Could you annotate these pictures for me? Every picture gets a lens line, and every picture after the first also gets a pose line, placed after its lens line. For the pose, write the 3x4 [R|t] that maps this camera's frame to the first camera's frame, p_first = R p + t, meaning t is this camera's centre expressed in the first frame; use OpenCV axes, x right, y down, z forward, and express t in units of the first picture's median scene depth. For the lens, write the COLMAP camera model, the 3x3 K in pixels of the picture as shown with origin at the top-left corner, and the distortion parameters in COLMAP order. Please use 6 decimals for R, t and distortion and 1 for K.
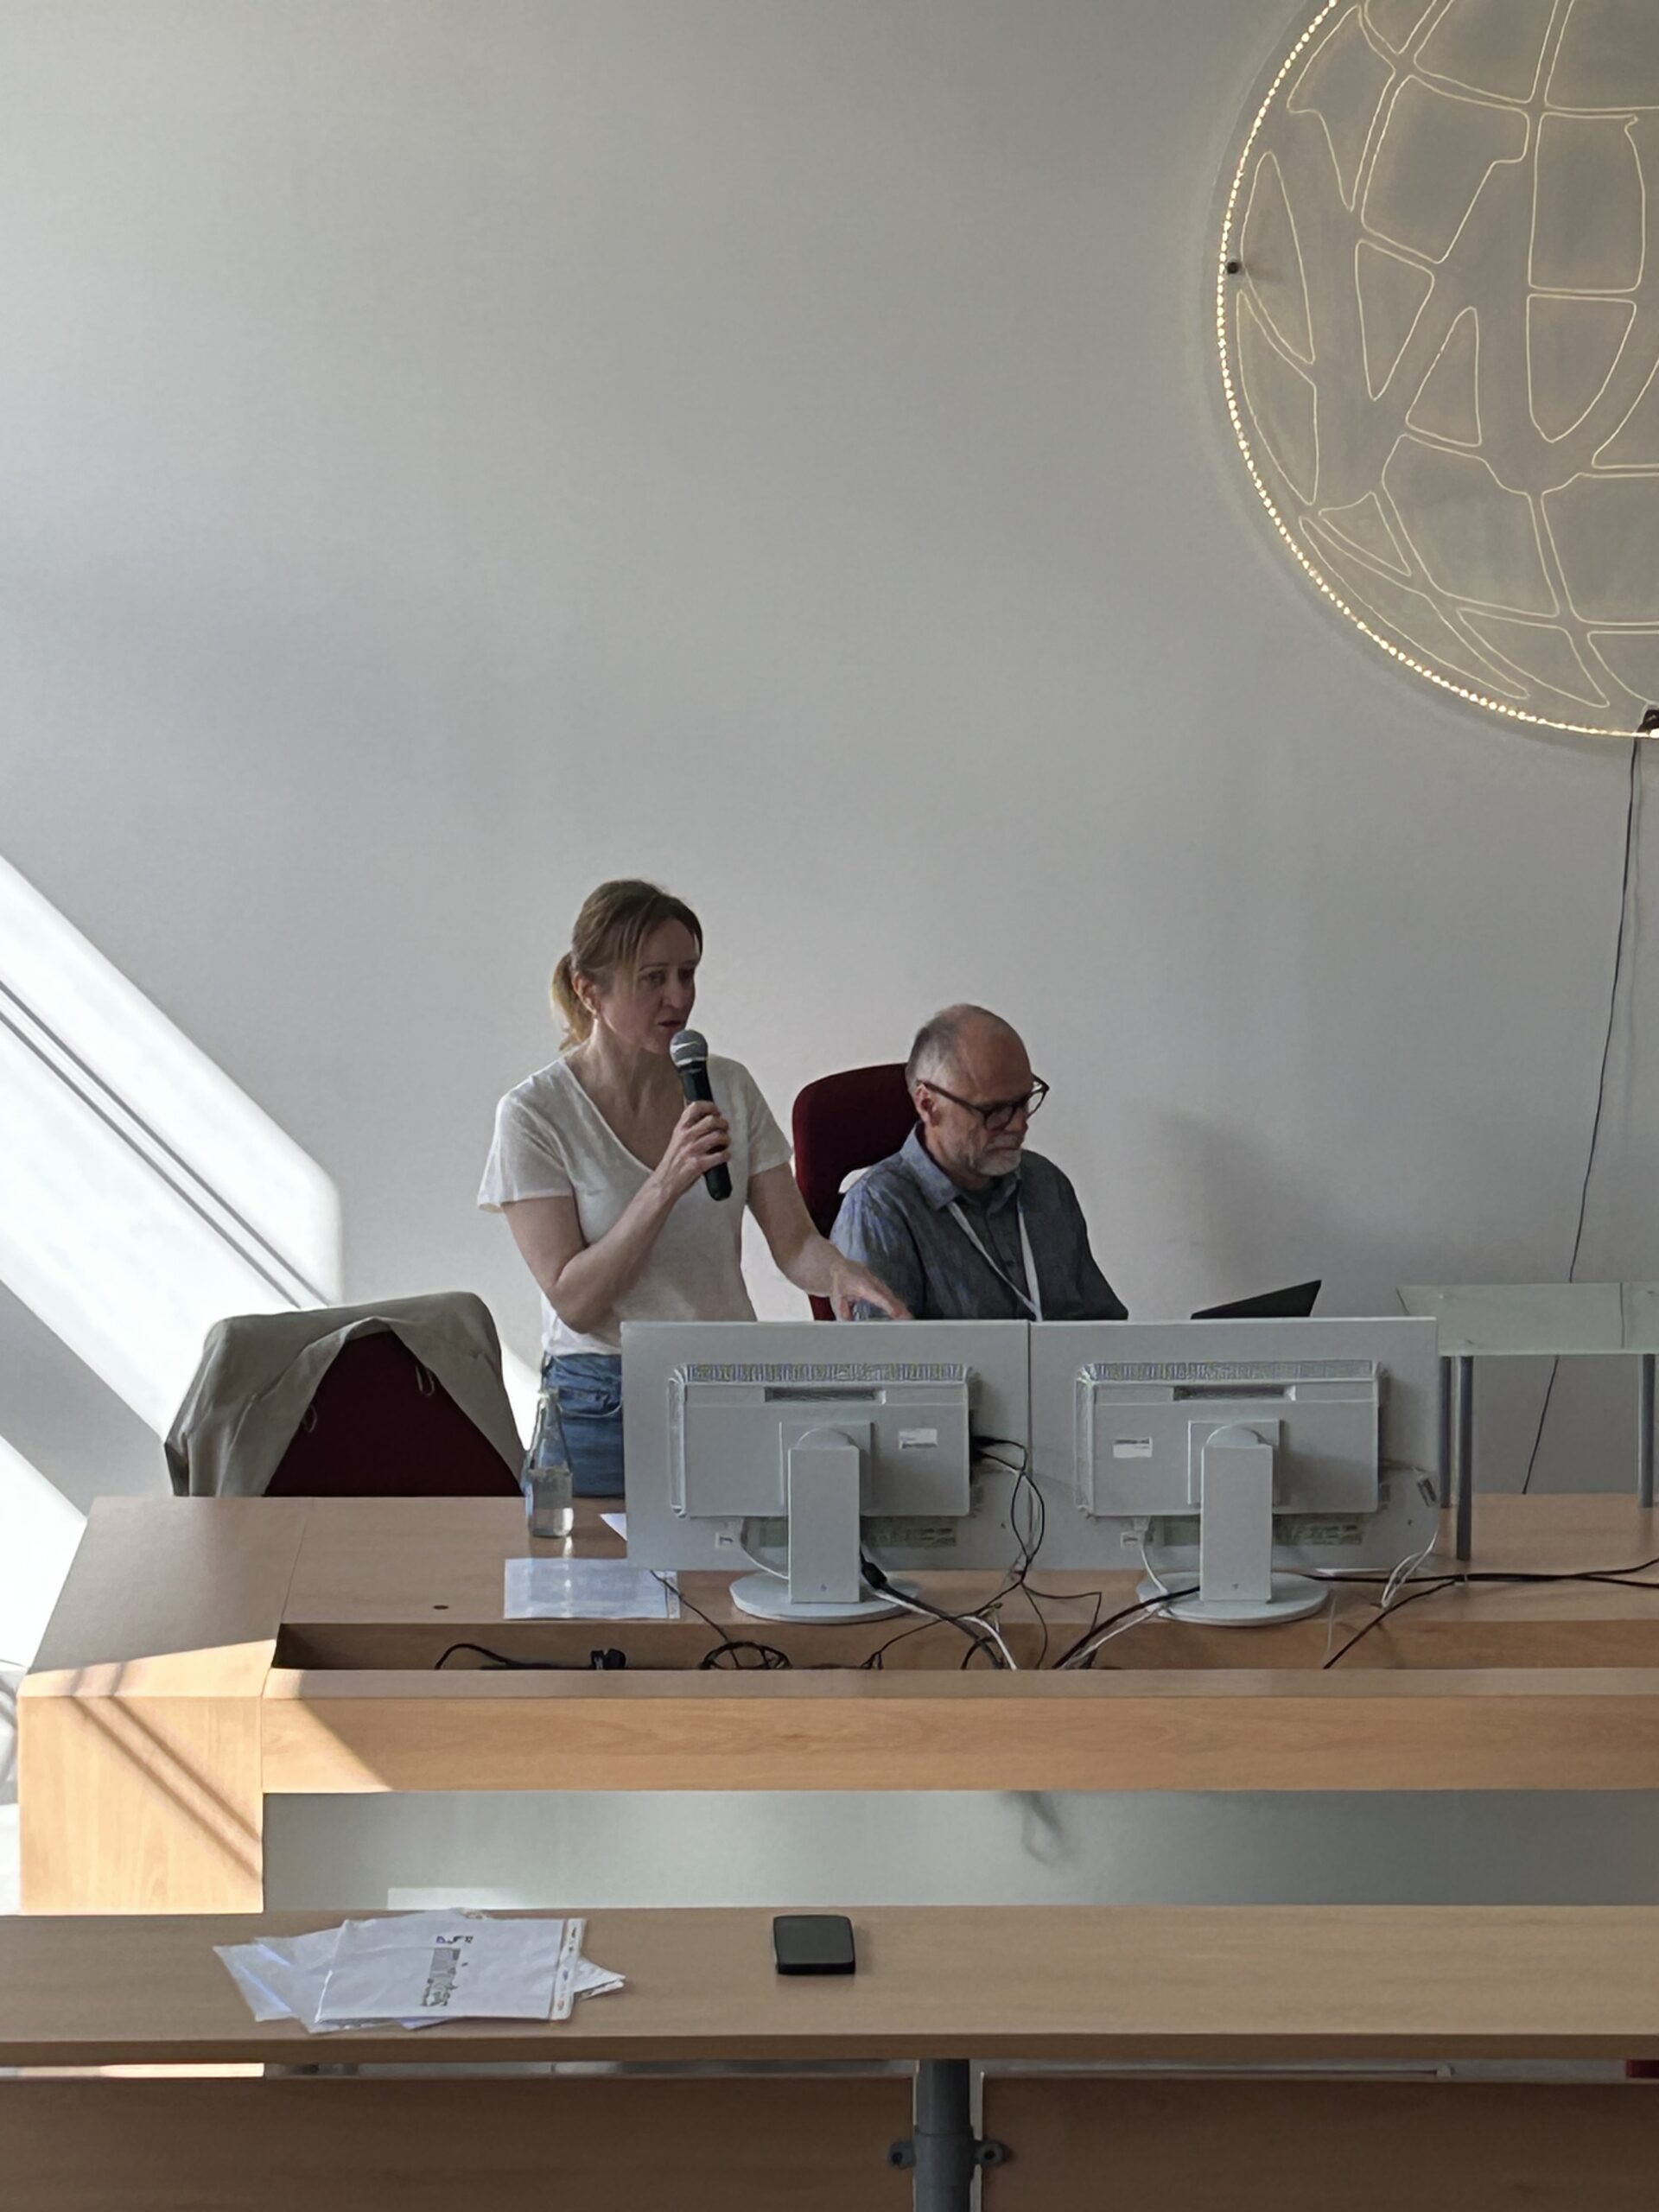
lens RADIAL K [[6738.4, 0, 846.0], [0, 6738.4, 1184.9], [0, 0, 1]] dist [0.156748, 0.000000]
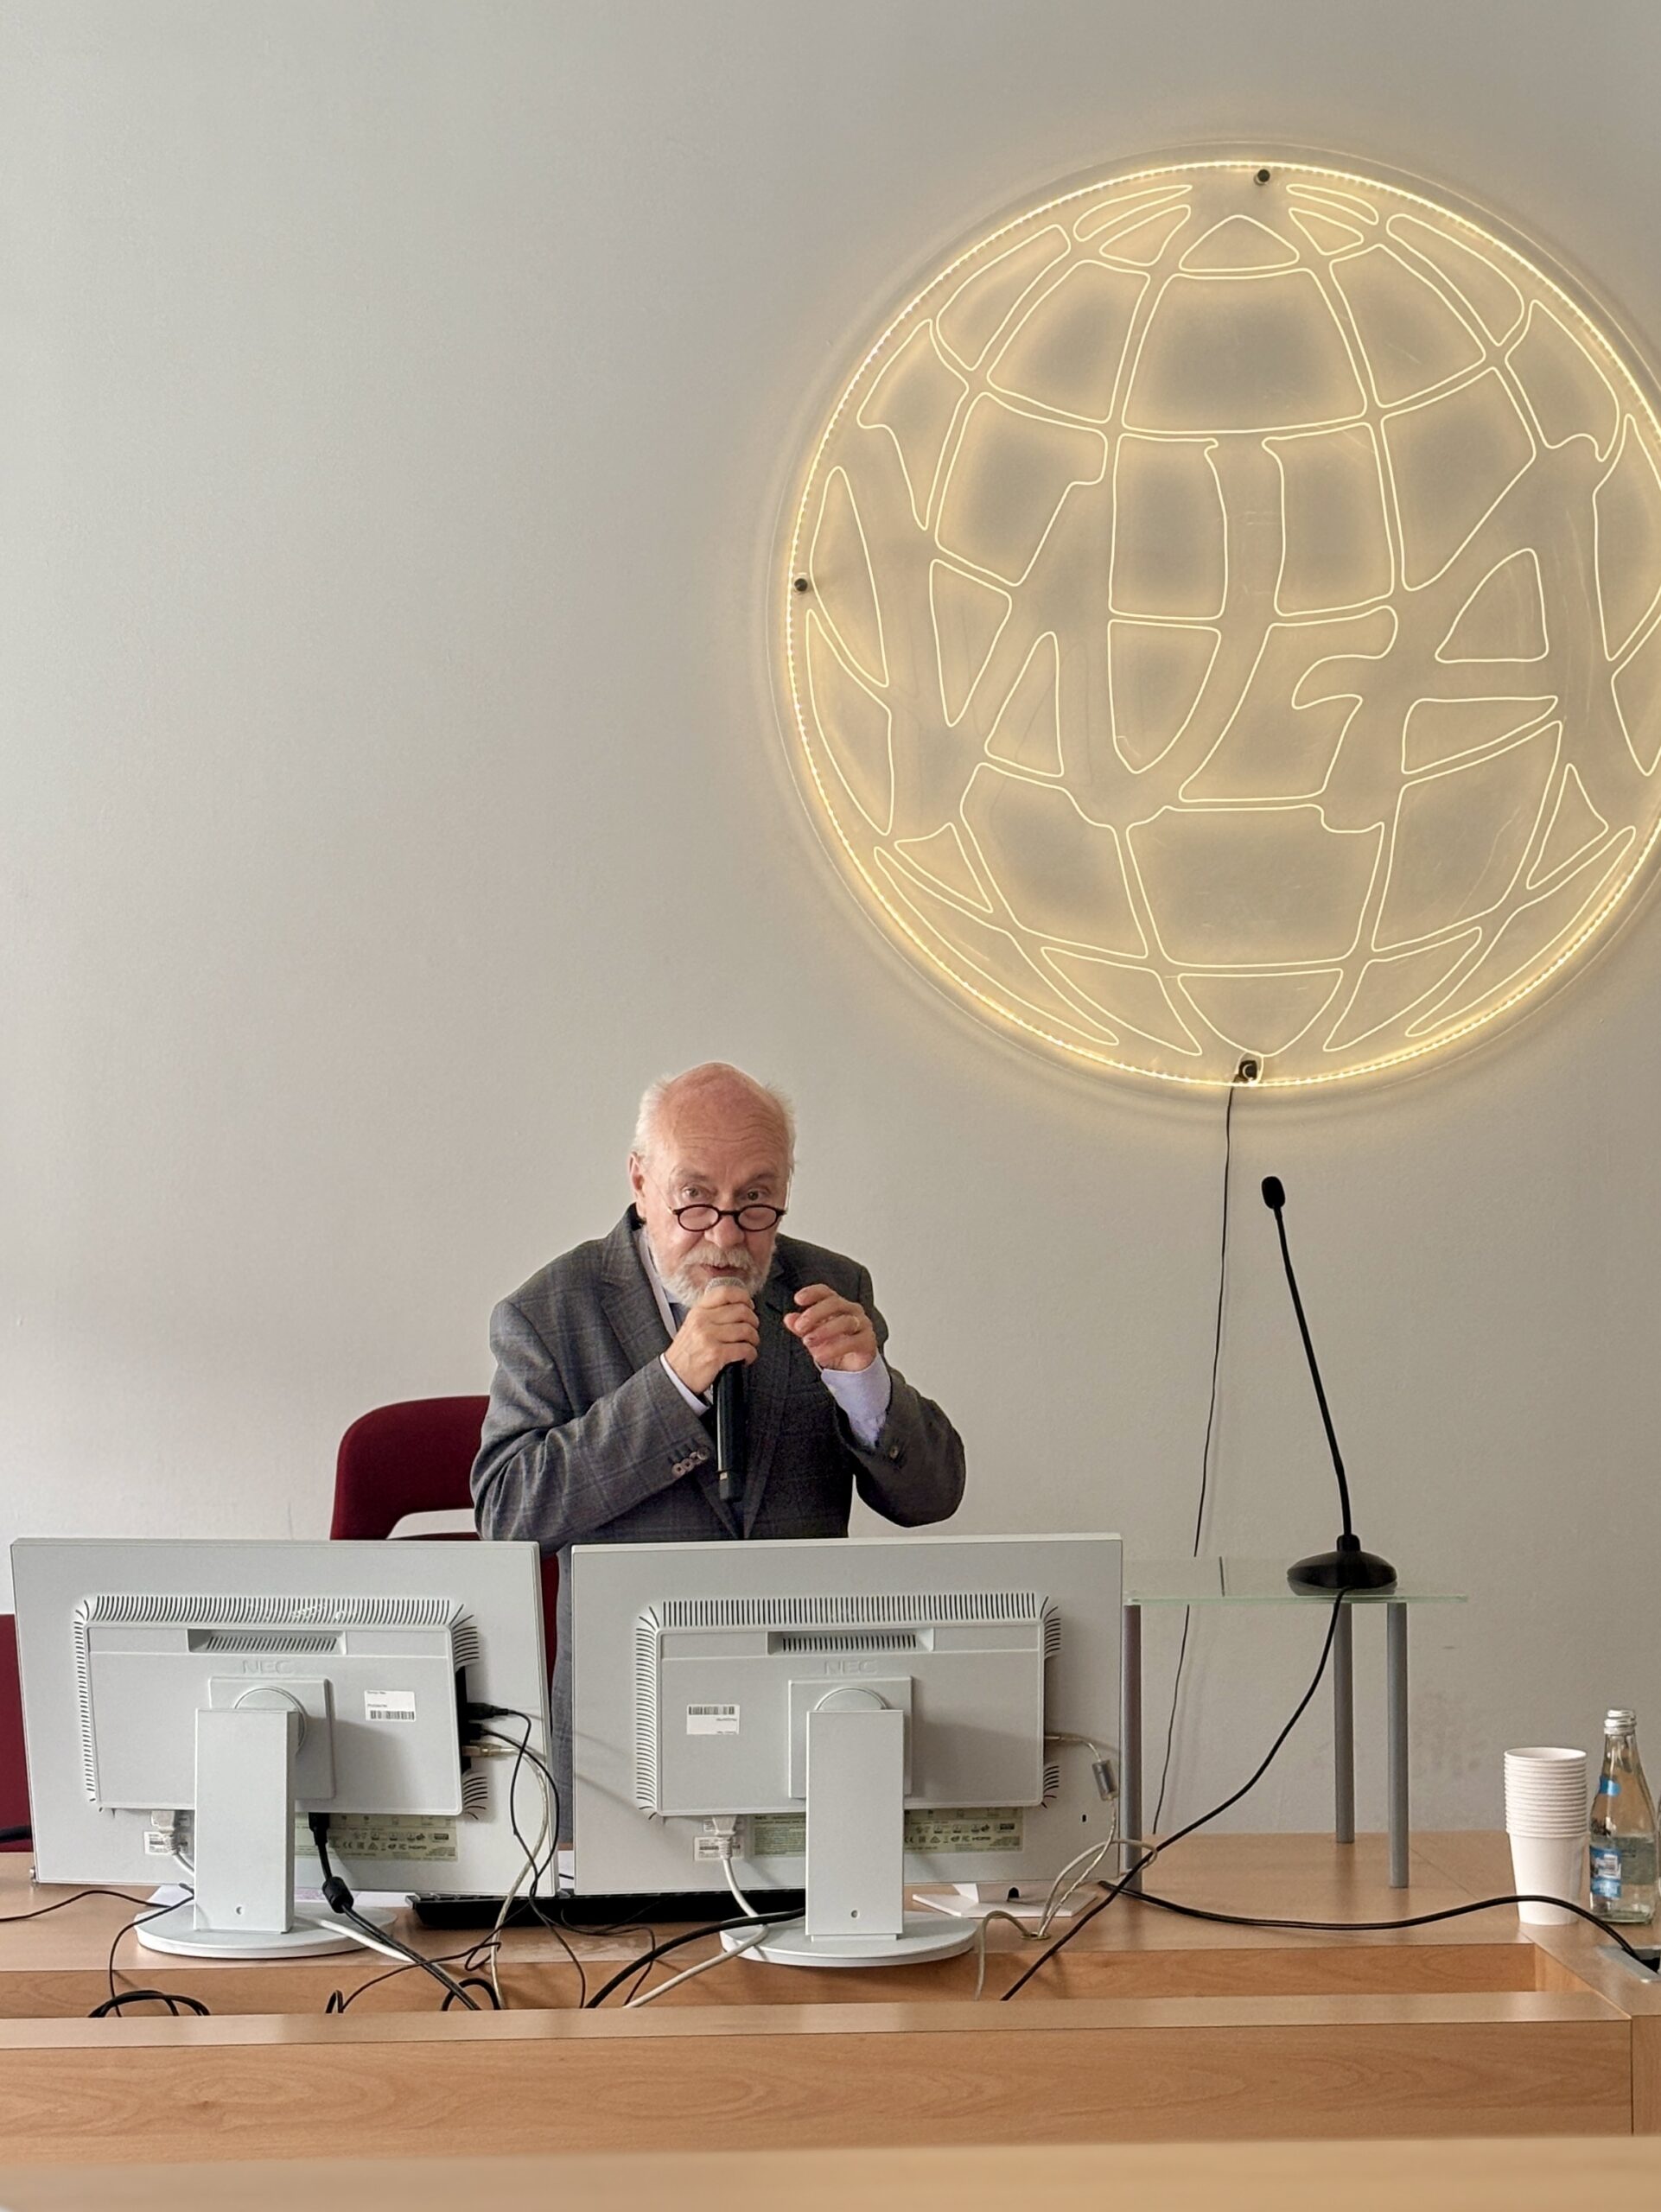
lens RADIAL K [[3982.5, 0, 829.5], [0, 3982.5, 995.3], [0, 0, 1]] dist [0.082646, 0.000000]
pose [[0.996913, 0.009375, 0.077954, 0.018080], [0.009727, 0.970451, -0.241104, 0.055565], [-0.077911, 0.241118, 0.967364, 0.472838]]
